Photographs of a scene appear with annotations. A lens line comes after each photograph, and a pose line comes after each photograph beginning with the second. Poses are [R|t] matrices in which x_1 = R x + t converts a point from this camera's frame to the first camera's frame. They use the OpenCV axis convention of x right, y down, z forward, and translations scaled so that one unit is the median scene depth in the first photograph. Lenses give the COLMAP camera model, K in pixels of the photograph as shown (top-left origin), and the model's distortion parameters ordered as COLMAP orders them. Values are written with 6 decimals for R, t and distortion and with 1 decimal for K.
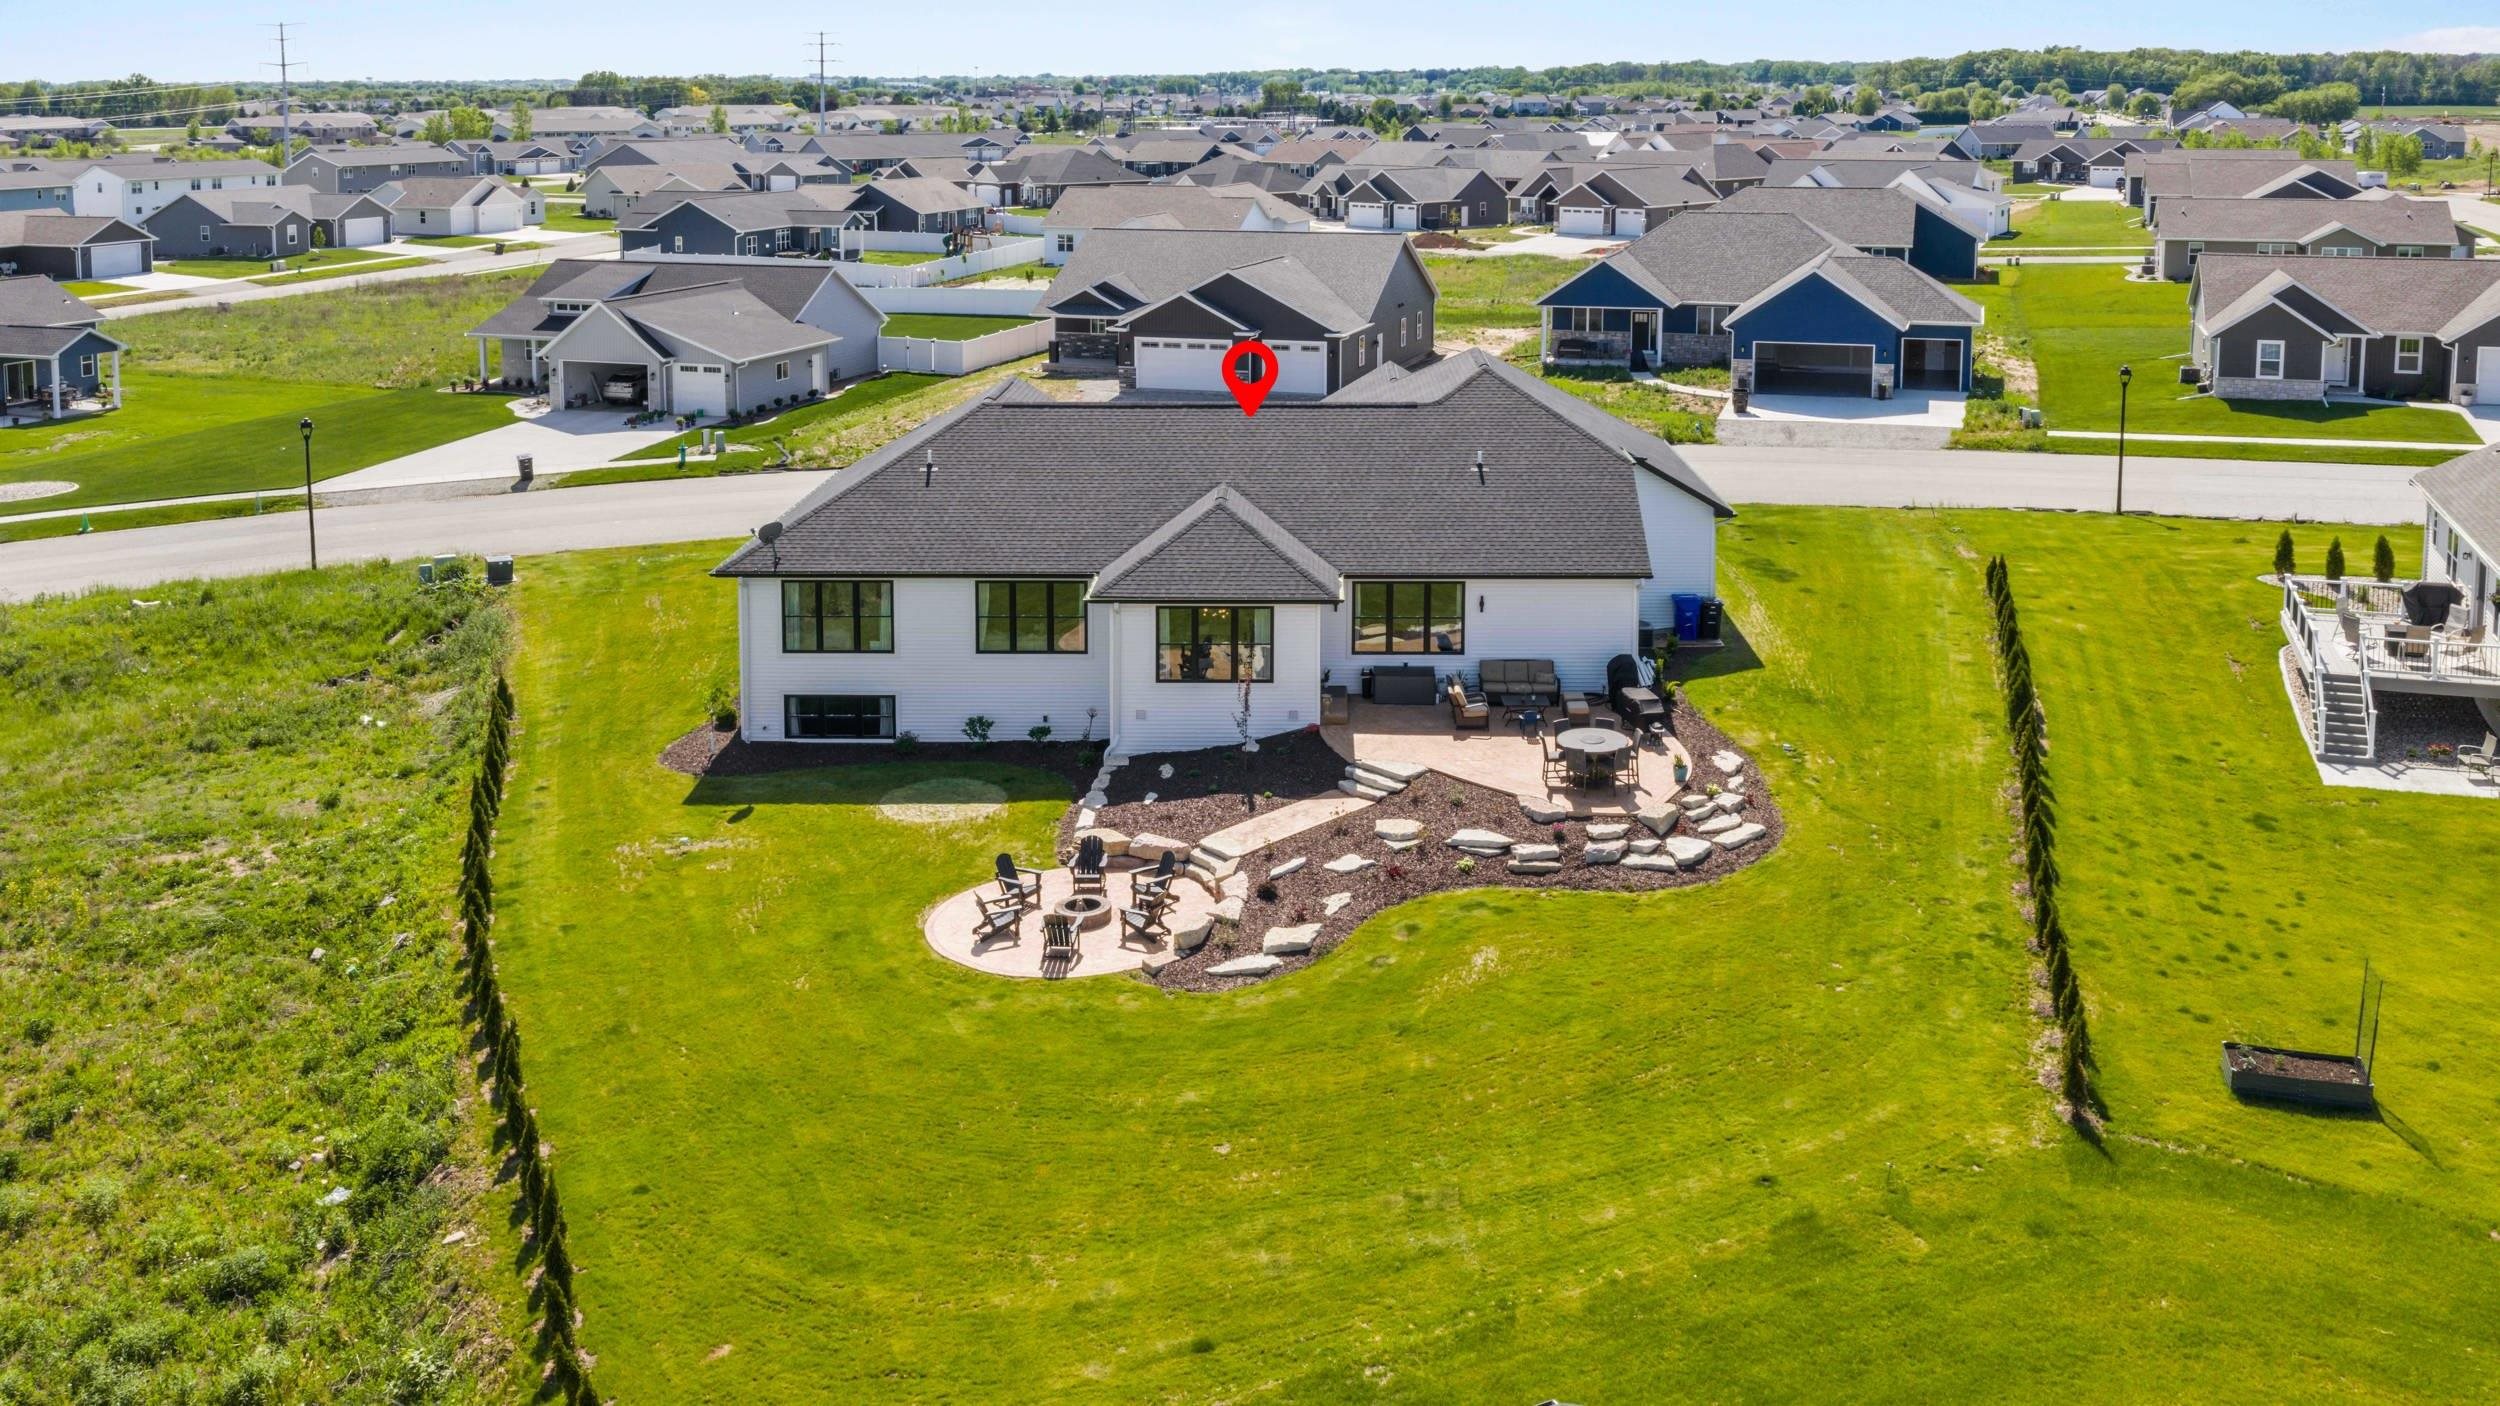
lens RADIAL K [[2096.7, 0, 1256.0], [0, 2096.7, 687.0], [0, 0, 1]] dist [0.025413, -0.053516]
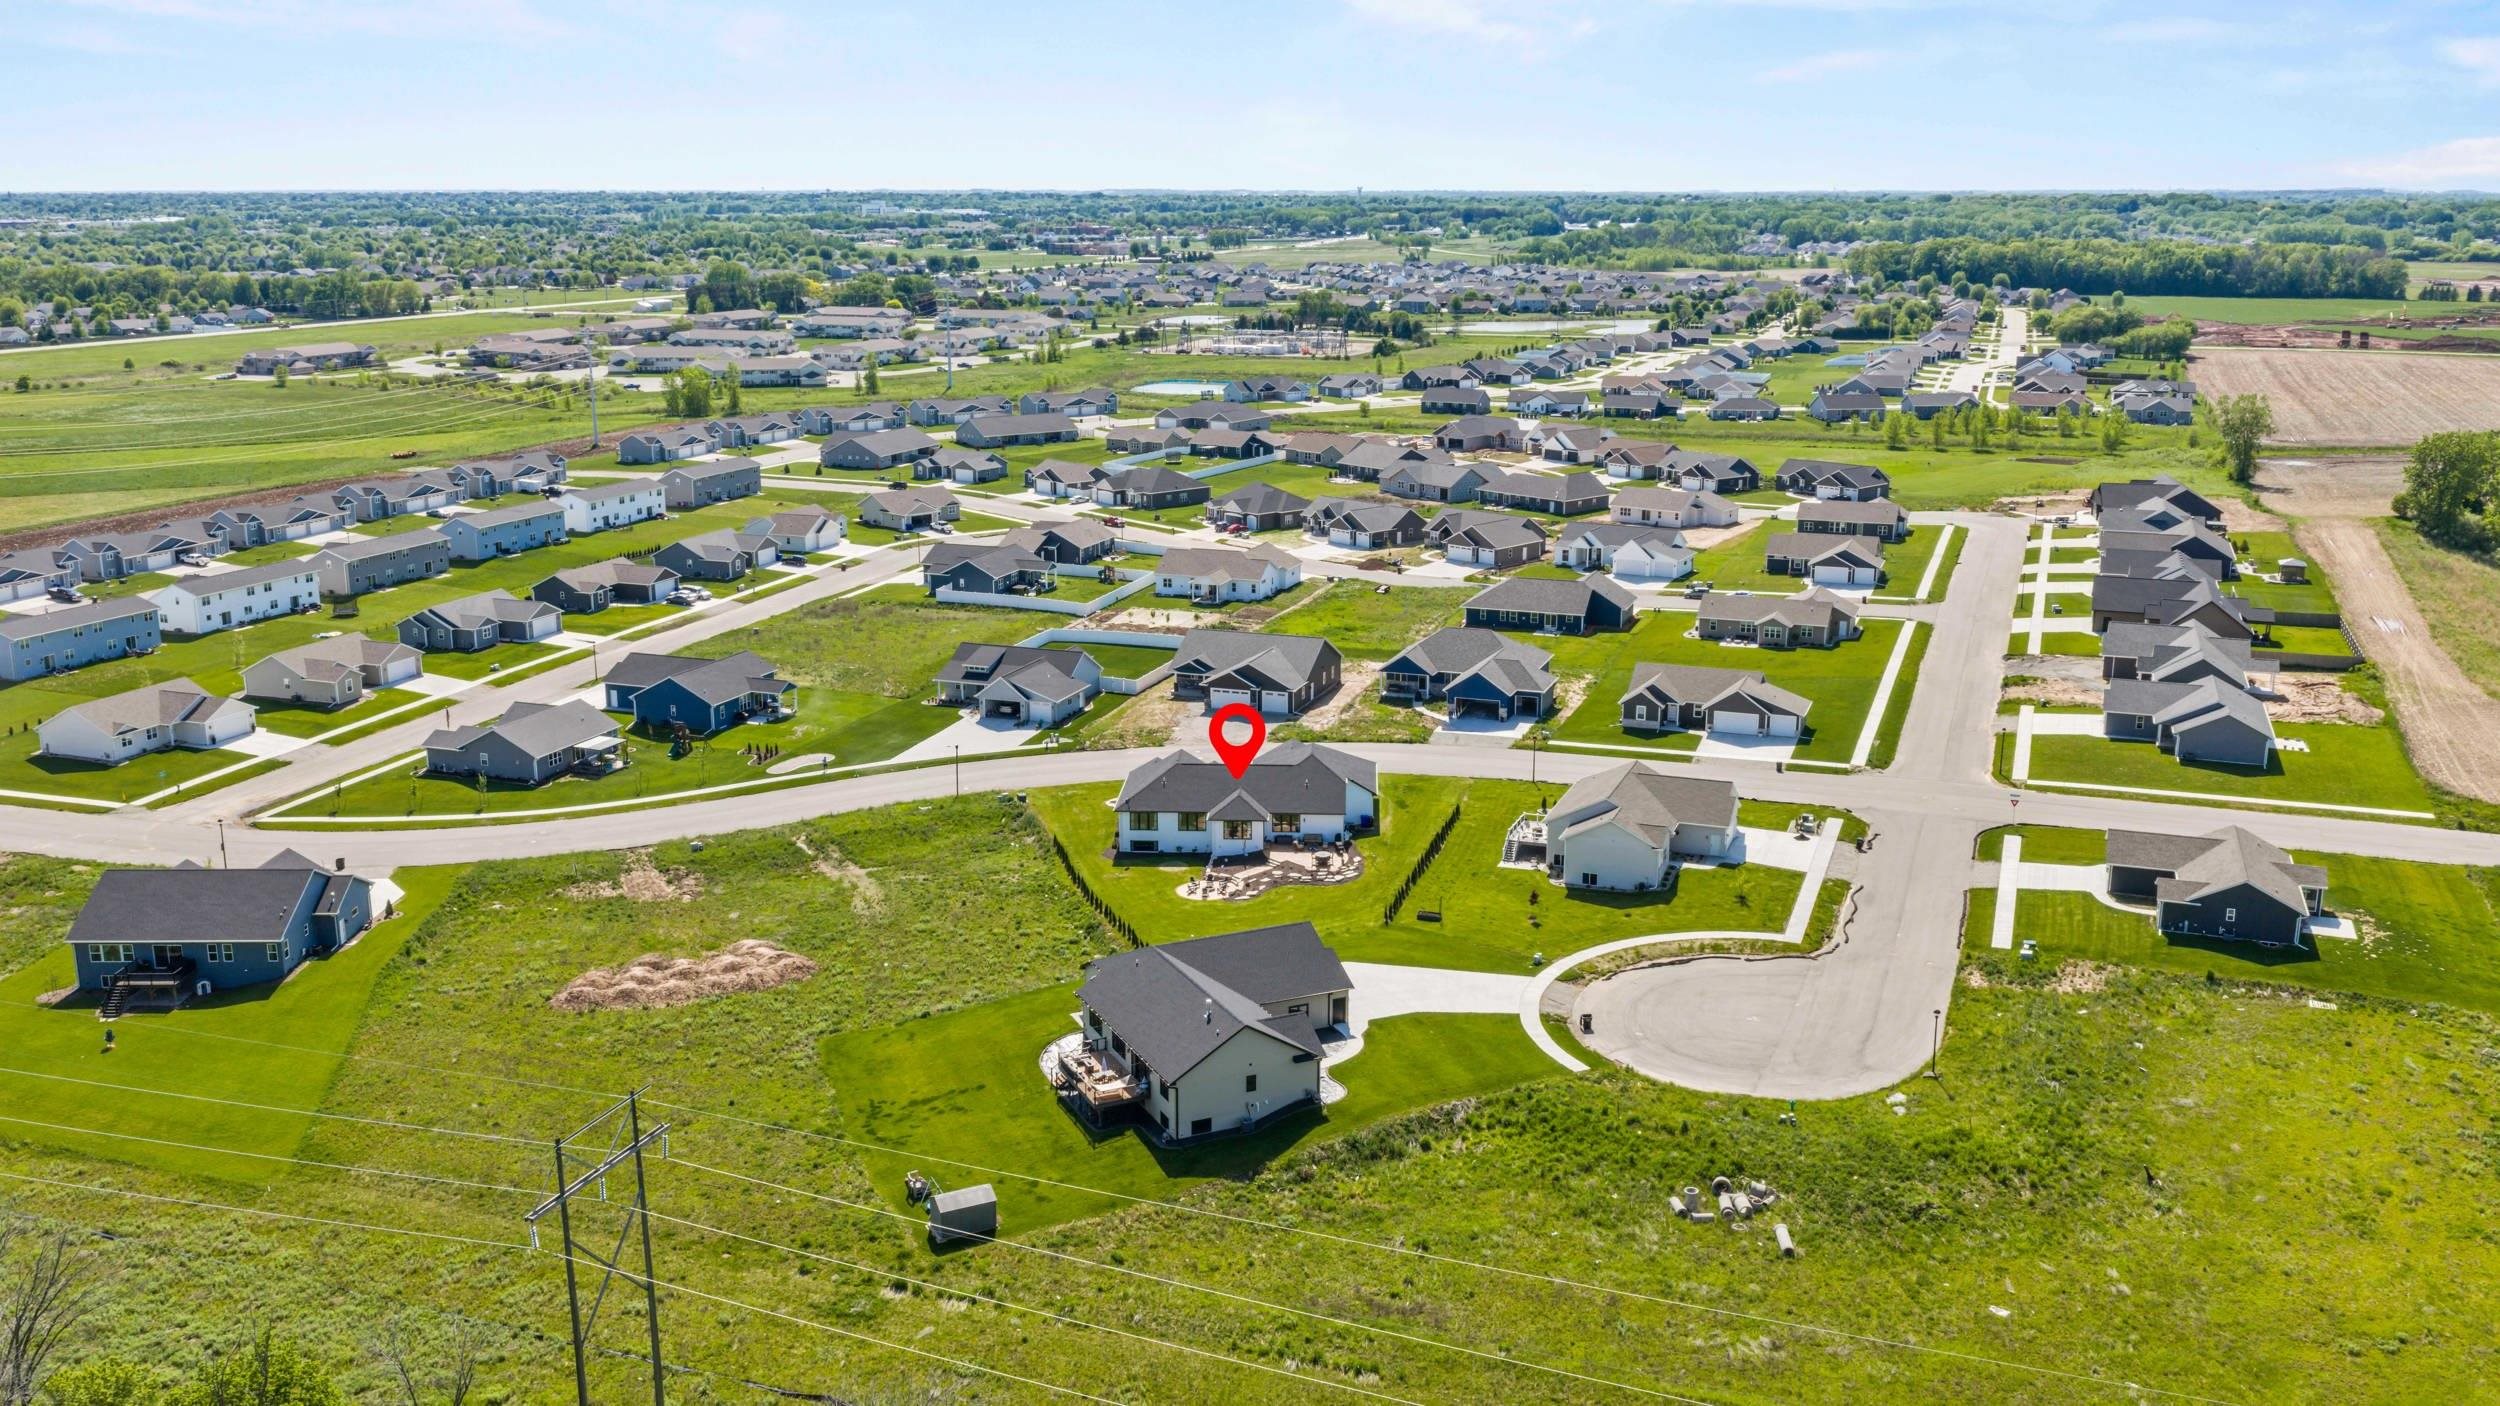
lens RADIAL K [[2096.7, 0, 1242.3], [0, 2096.7, 712.5], [0, 0, 1]] dist [0.025413, -0.053516]
pose [[0.999597, 0.009578, -0.026737, 0.047458], [-0.010621, 0.999176, -0.039163, -0.043575], [0.026340, 0.039431, 0.998875, -1.535487]]
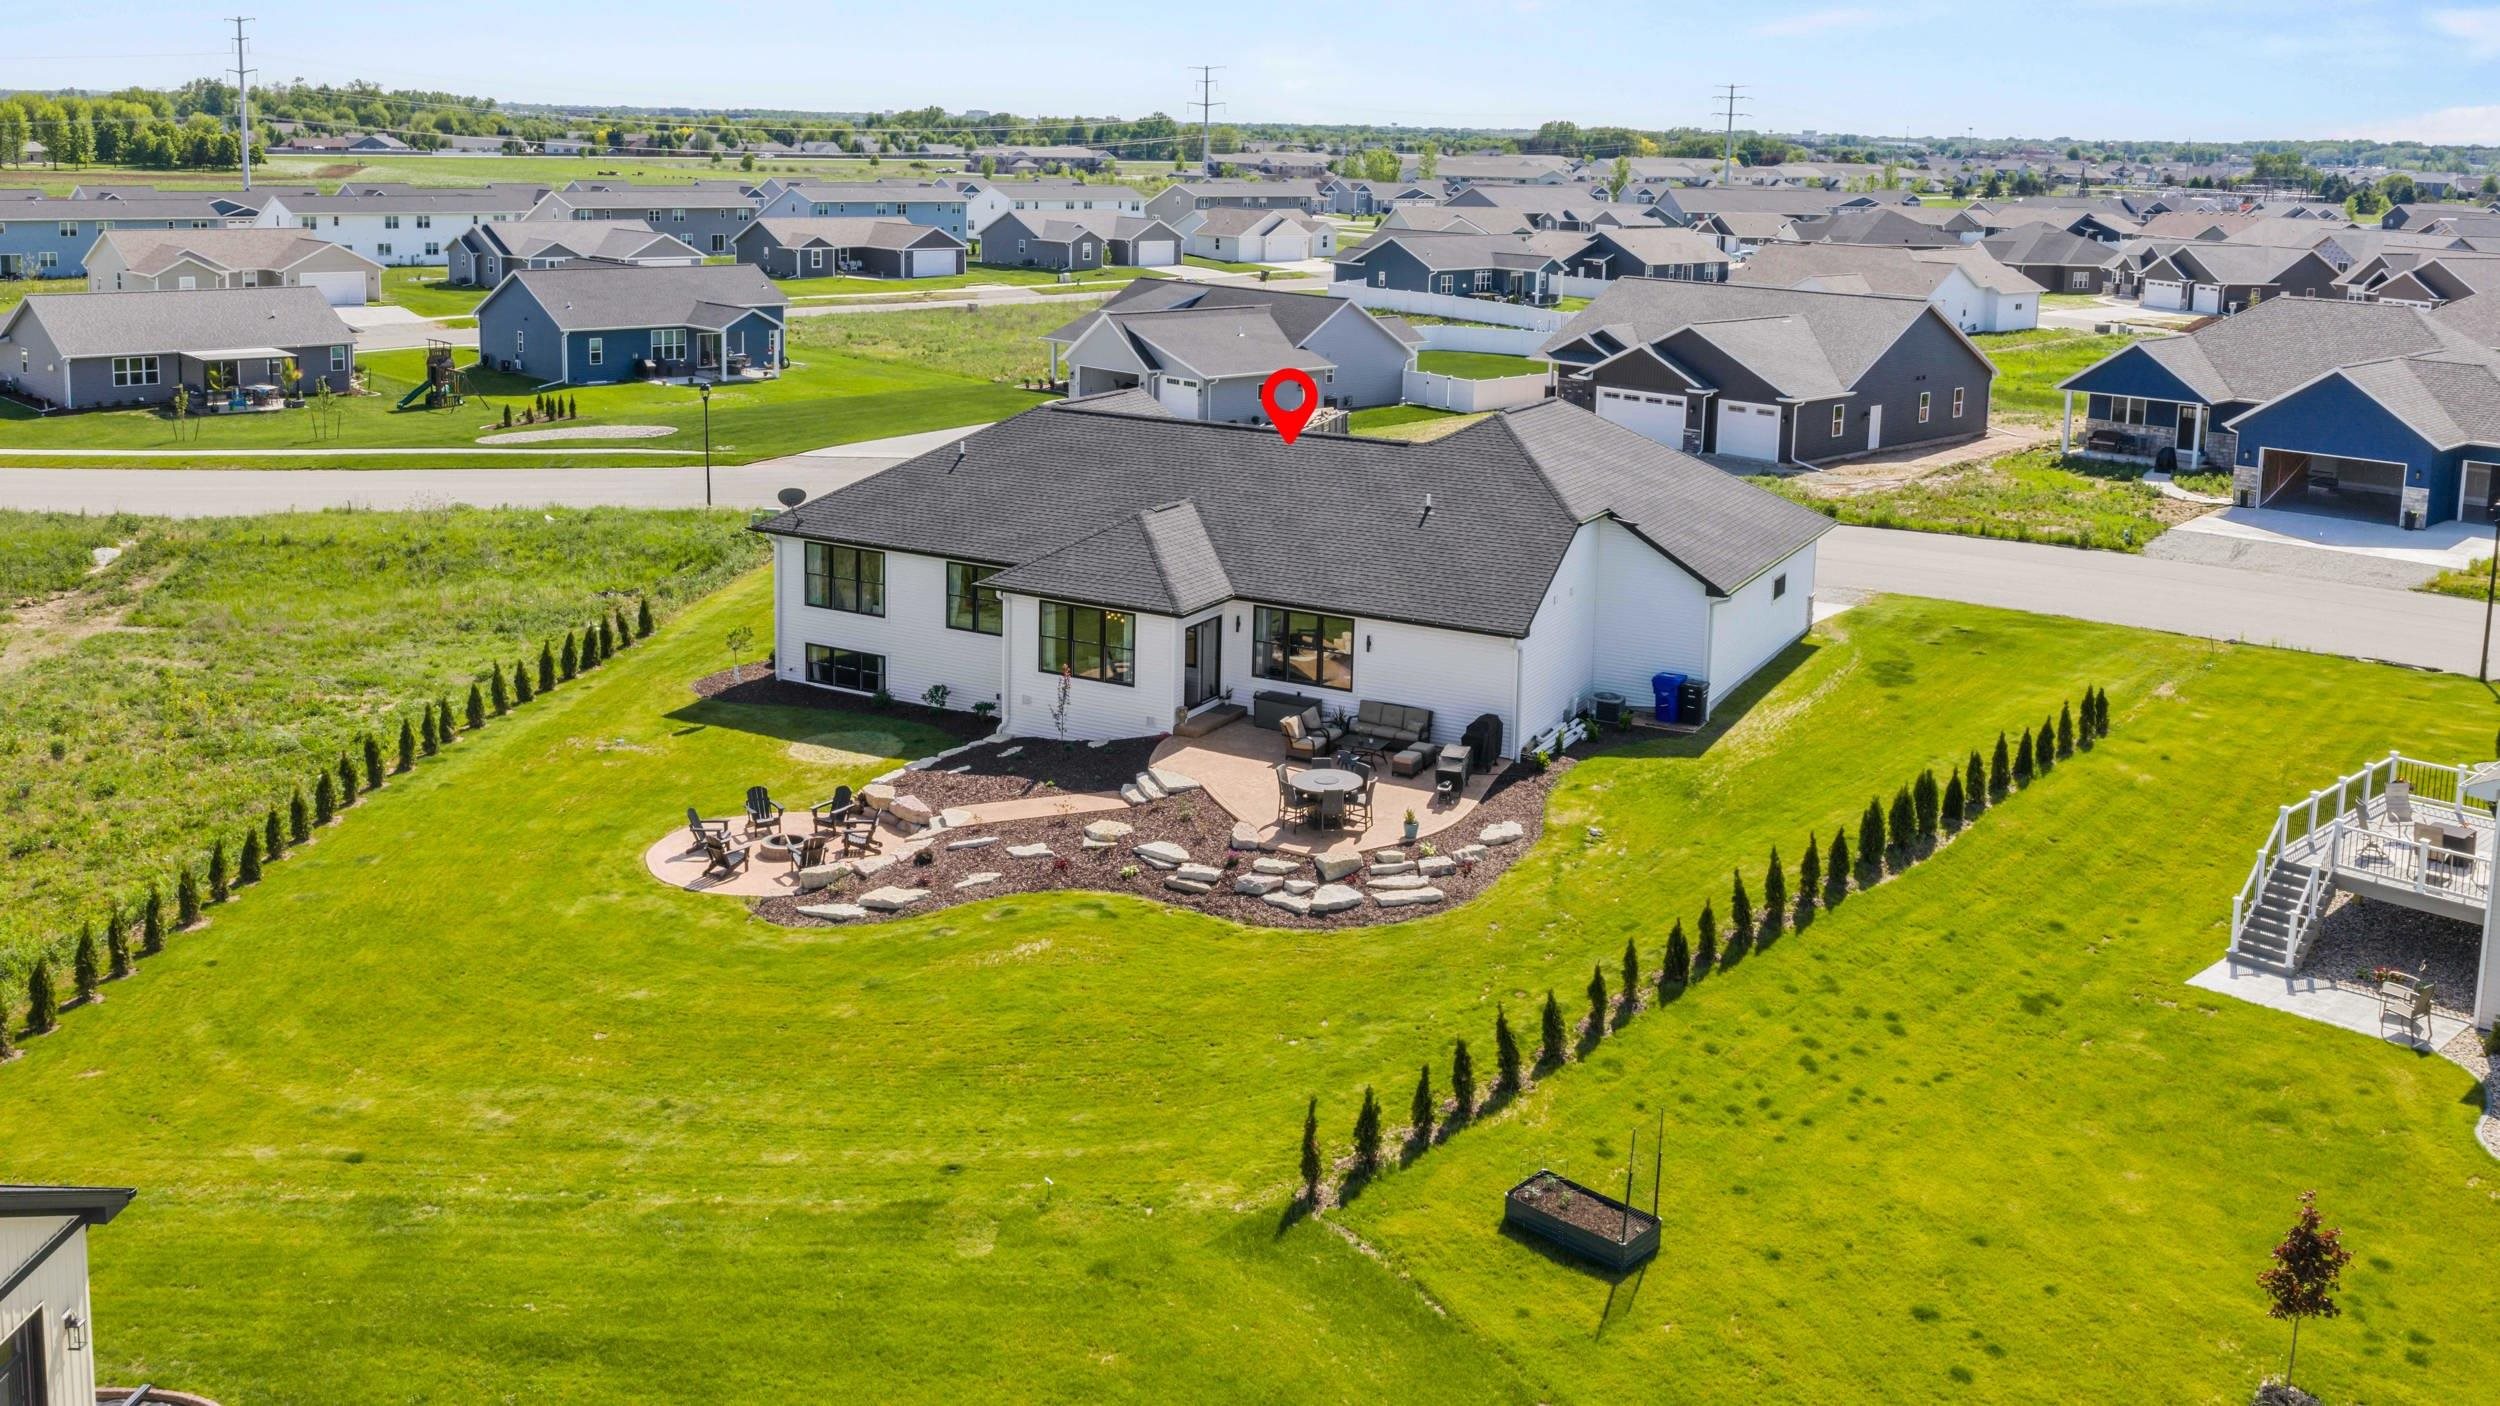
lens RADIAL K [[2096.7, 0, 1207.8], [0, 2096.7, 713.9], [0, 0, 1]] dist [0.025413, -0.053516]
pose [[0.890875, 0.147611, -0.429595, 0.236938], [-0.152872, 0.987991, 0.022459, -0.008664], [0.427751, 0.045665, 0.902742, 0.035228]]
